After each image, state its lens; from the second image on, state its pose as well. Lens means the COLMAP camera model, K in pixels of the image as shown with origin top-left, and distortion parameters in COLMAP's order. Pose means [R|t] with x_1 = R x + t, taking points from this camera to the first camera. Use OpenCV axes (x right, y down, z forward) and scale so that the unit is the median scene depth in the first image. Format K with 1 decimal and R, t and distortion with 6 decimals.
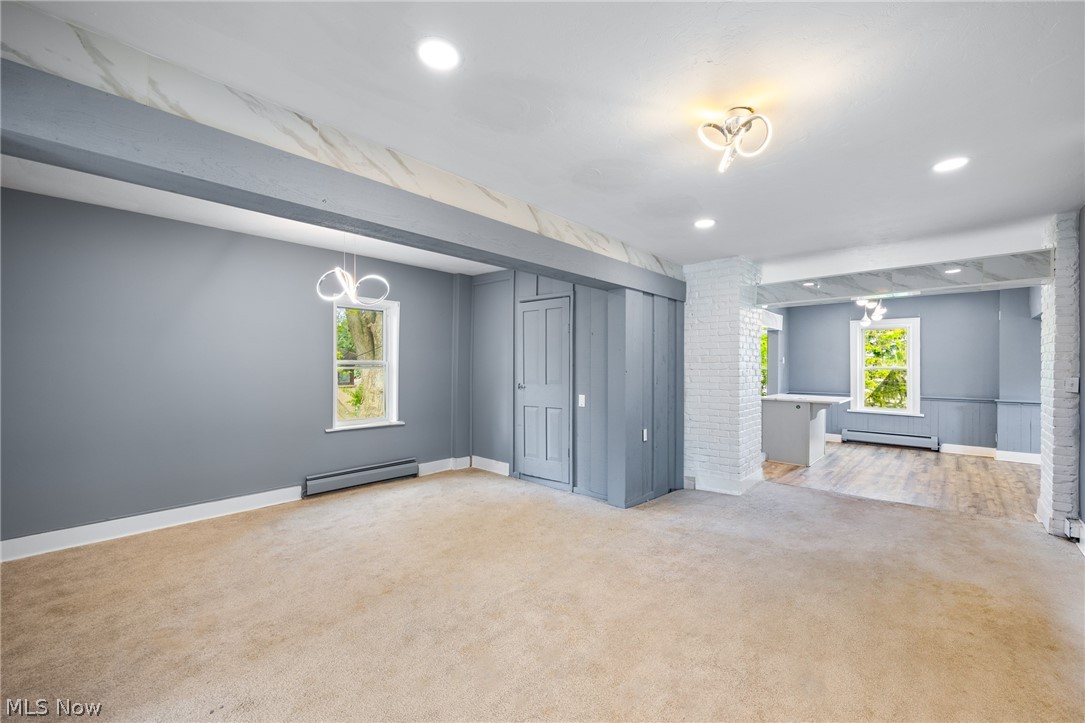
lens RADIAL K [[443.7, 0, 546.5], [0, 443.7, 363.5], [0, 0, 1]] dist [0.000817, 0.000174]
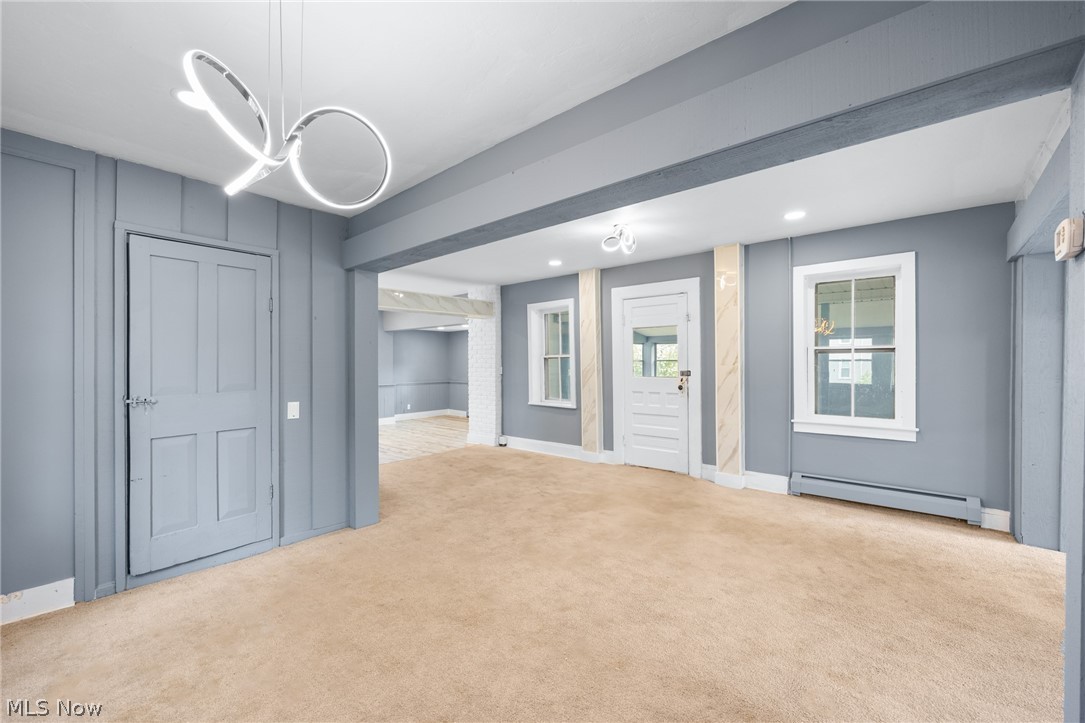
lens RADIAL K [[443.7, 0, 546.5], [0, 443.7, 363.5], [0, 0, 1]] dist [0.000817, 0.000174]
pose [[-0.019894, -0.003477, 0.999796, -0.621755], [0.001541, 0.999993, 0.003508, 0.007340], [-0.999801, 0.001610, -0.019888, 0.597641]]
